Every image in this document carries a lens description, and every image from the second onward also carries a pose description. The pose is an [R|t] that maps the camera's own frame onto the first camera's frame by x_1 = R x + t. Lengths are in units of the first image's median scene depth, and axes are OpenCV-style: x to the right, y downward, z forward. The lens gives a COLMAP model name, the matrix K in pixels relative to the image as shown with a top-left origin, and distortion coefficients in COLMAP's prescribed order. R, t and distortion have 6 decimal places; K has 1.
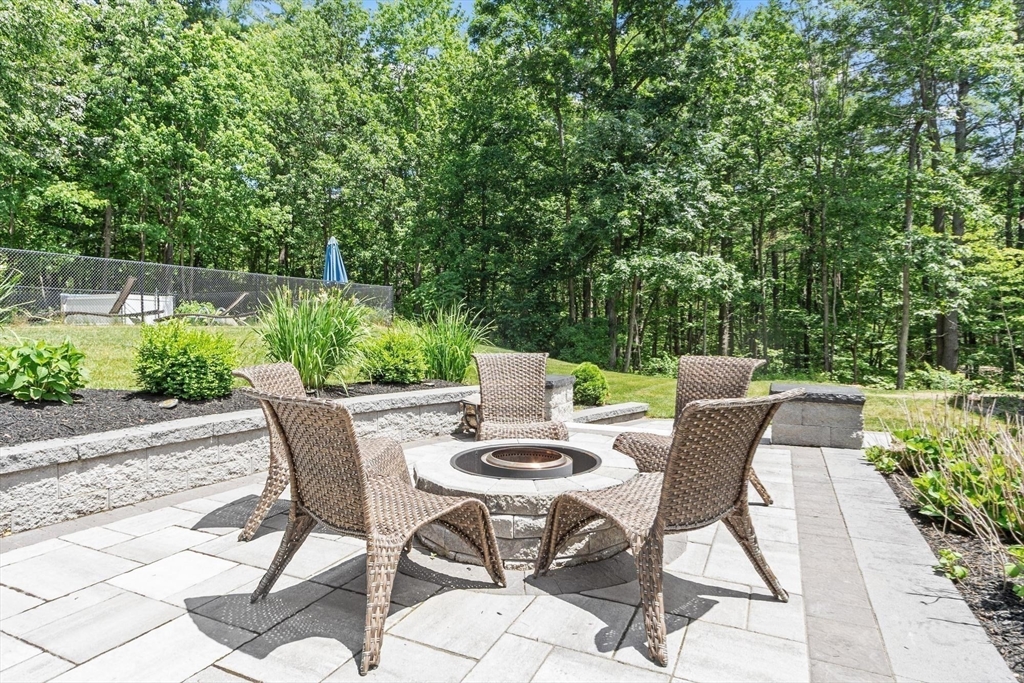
lens RADIAL K [[564.3, 0, 500.7], [0, 564.3, 345.2], [0, 0, 1]] dist [0.002027, 0.000314]
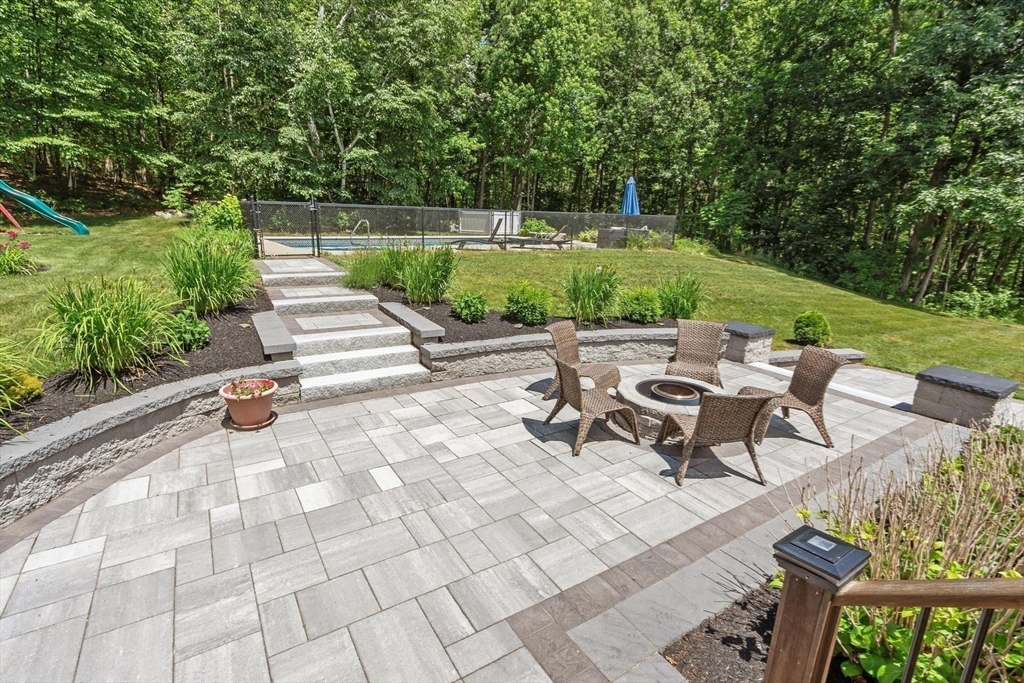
lens RADIAL K [[481.5, 0, 505.9], [0, 481.5, 338.3], [0, 0, 1]] dist [-0.001813, -0.000152]
pose [[0.850513, 0.156342, -0.502179, 0.192886], [-0.051012, 0.974818, 0.217090, -0.168762], [0.523474, -0.159021, 0.837071, -0.368690]]
